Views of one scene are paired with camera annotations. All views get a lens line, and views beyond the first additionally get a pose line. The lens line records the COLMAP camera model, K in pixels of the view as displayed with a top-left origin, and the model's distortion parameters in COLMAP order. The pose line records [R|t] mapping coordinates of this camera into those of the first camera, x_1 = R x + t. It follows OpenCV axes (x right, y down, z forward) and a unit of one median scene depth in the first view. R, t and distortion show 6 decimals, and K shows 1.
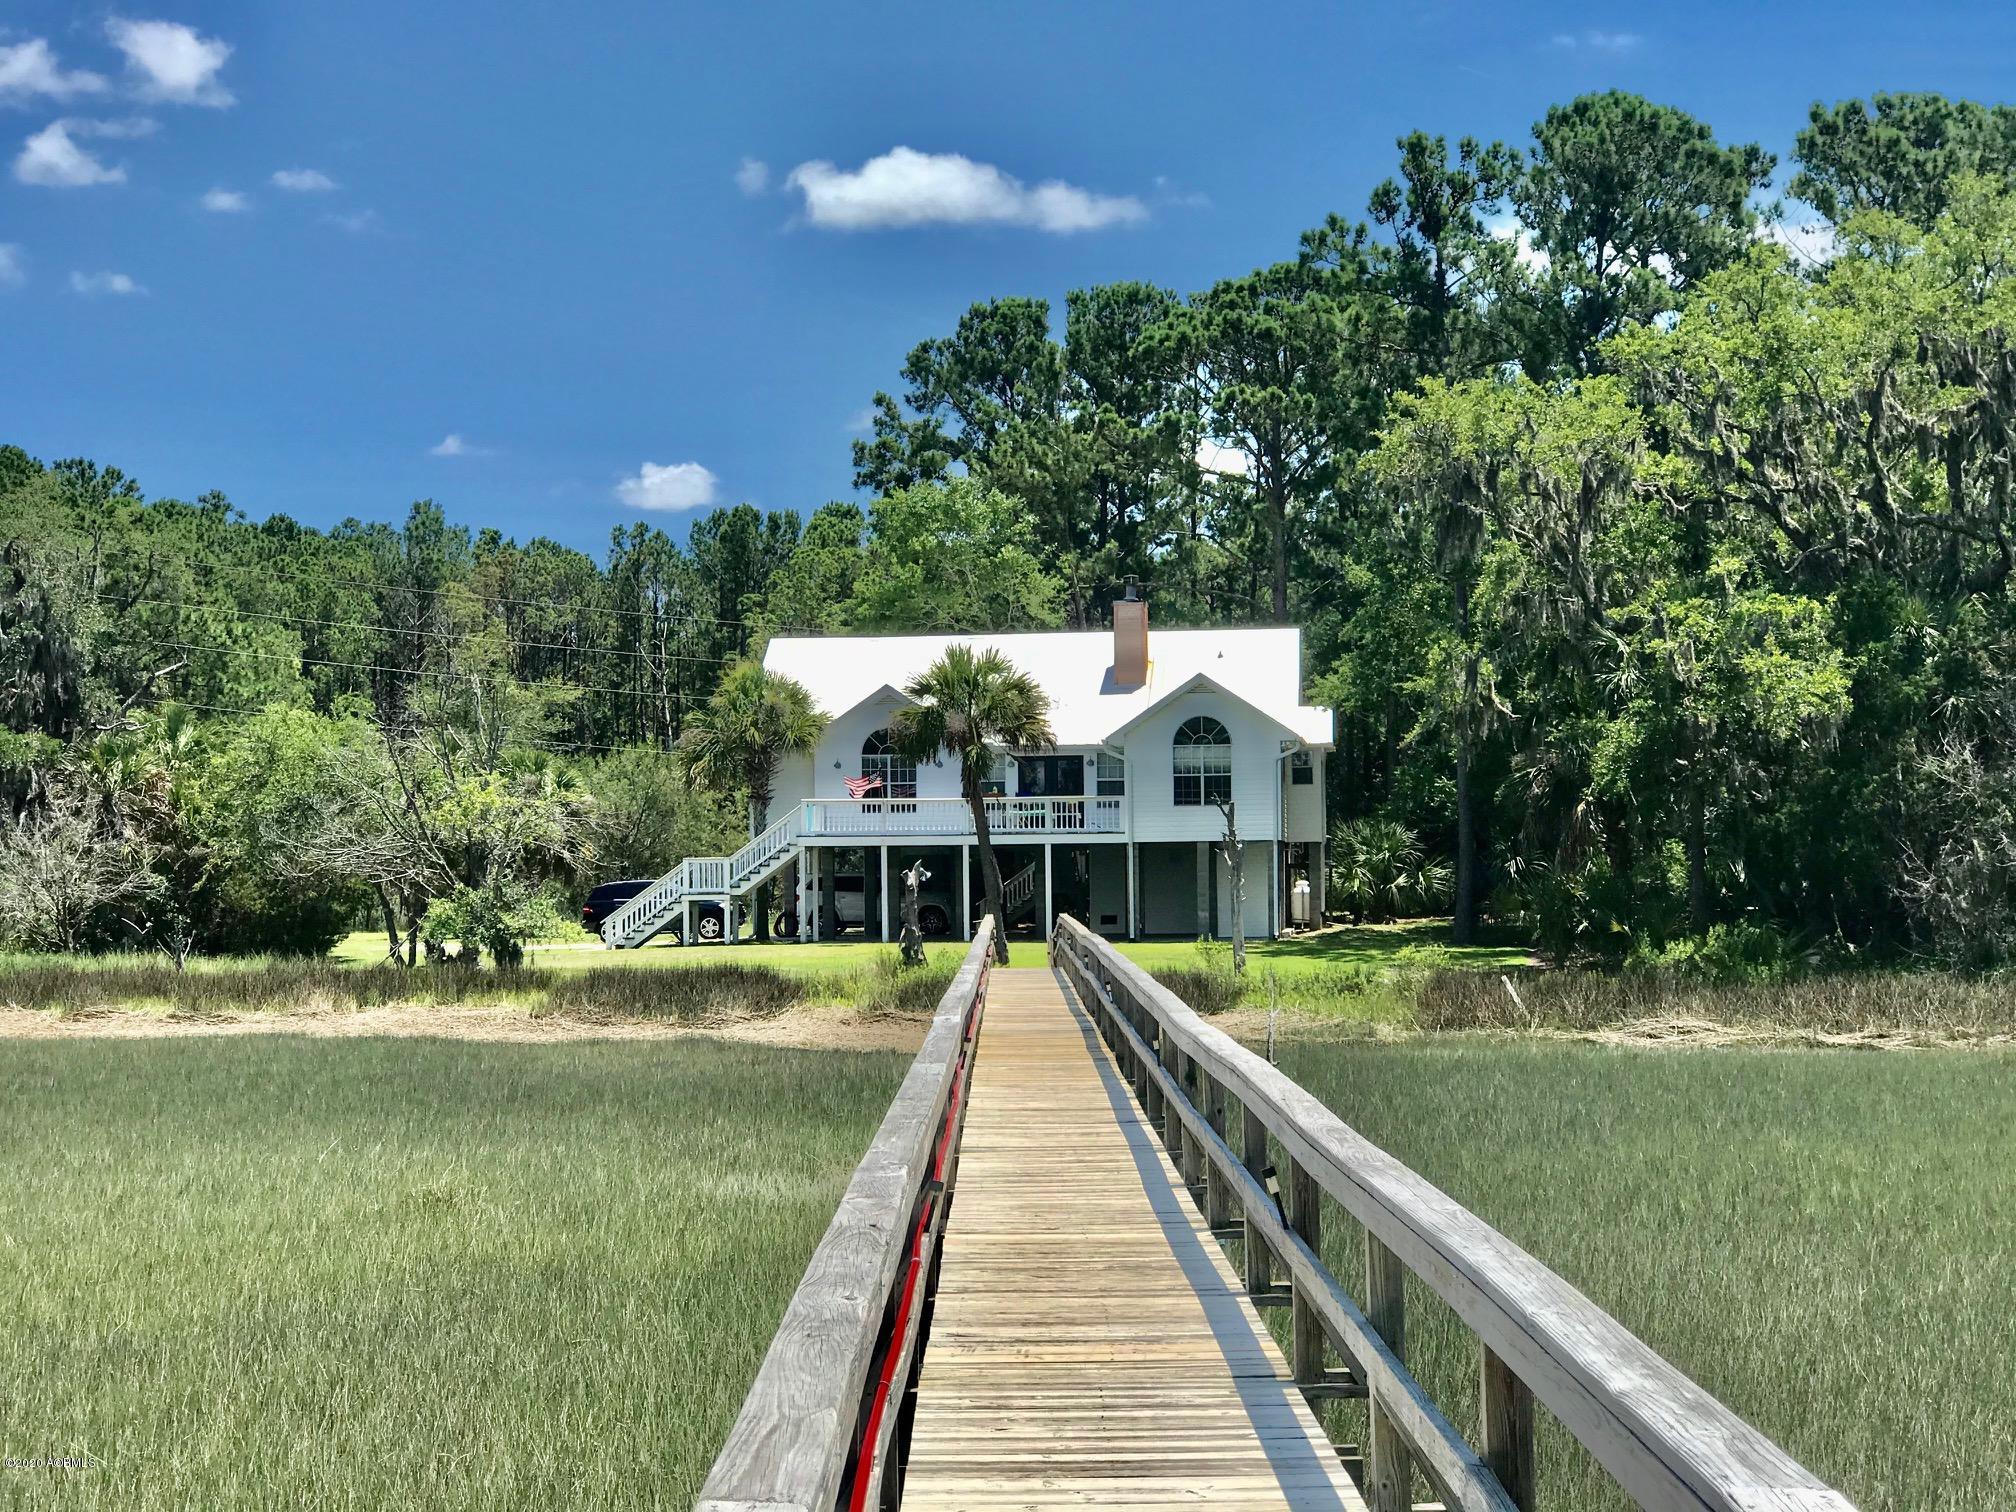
lens RADIAL K [[3497.7, 0, 1008.0], [0, 3497.7, 756.0], [0, 0, 1]] dist [0.071862, 0.165950]
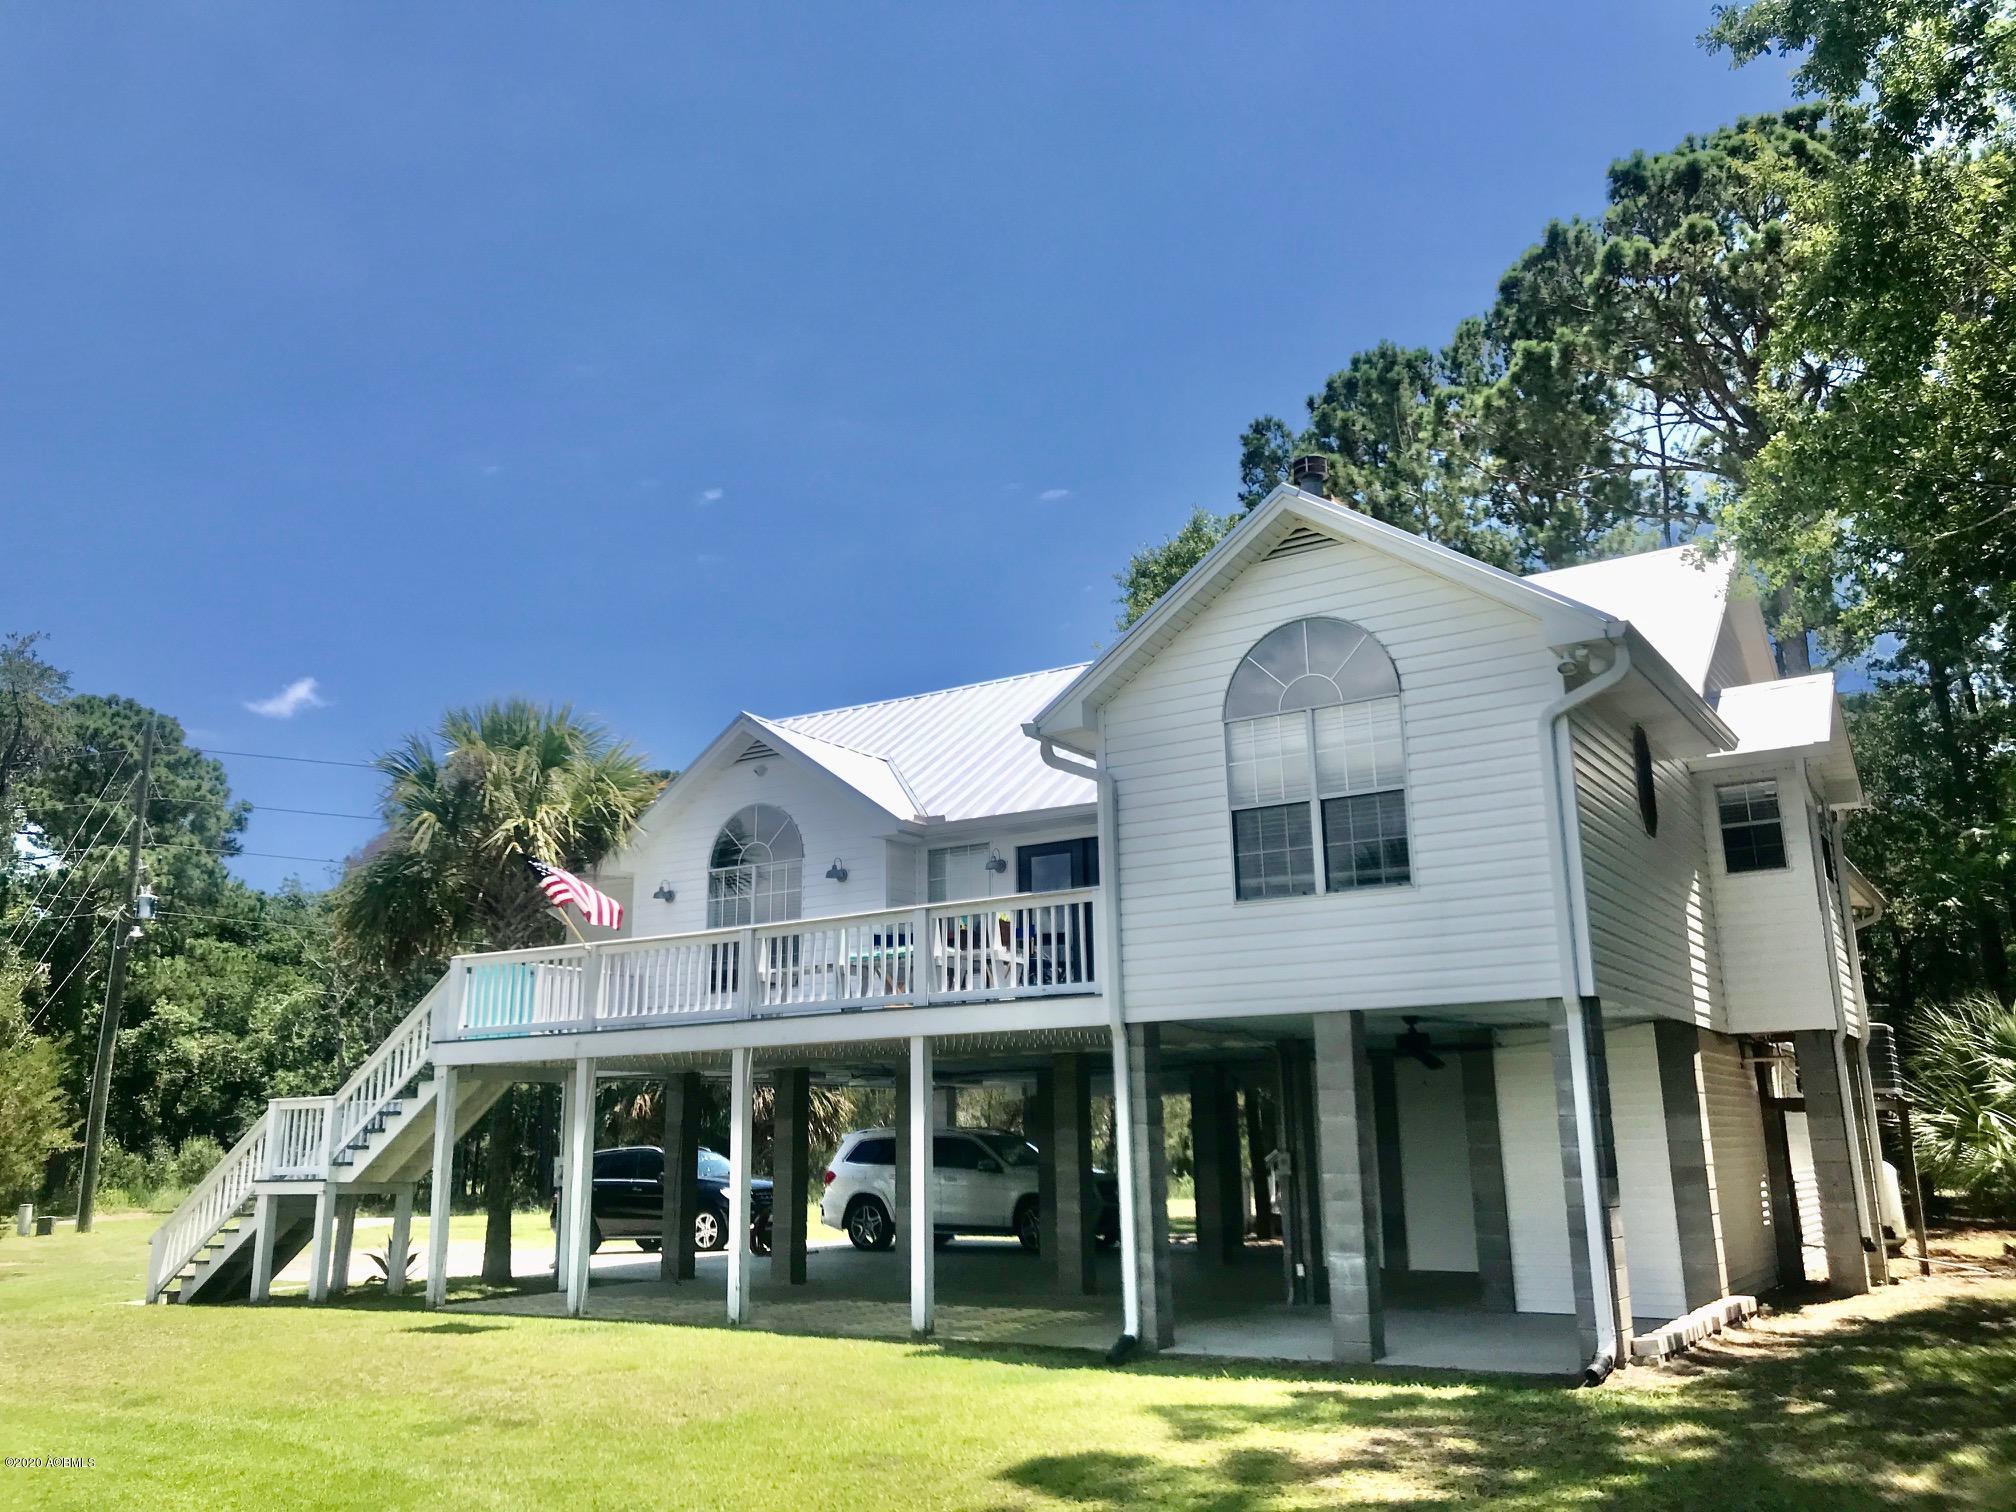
lens RADIAL K [[1607.2, 0, 1008.0], [0, 1607.2, 756.0], [0, 0, 1]] dist [-0.123034, 0.098836]
pose [[0.873804, -0.126767, -0.469465, 0.098193], [0.016185, 0.972470, -0.232465, 0.034773], [0.486010, 0.195530, 0.851800, 0.857050]]
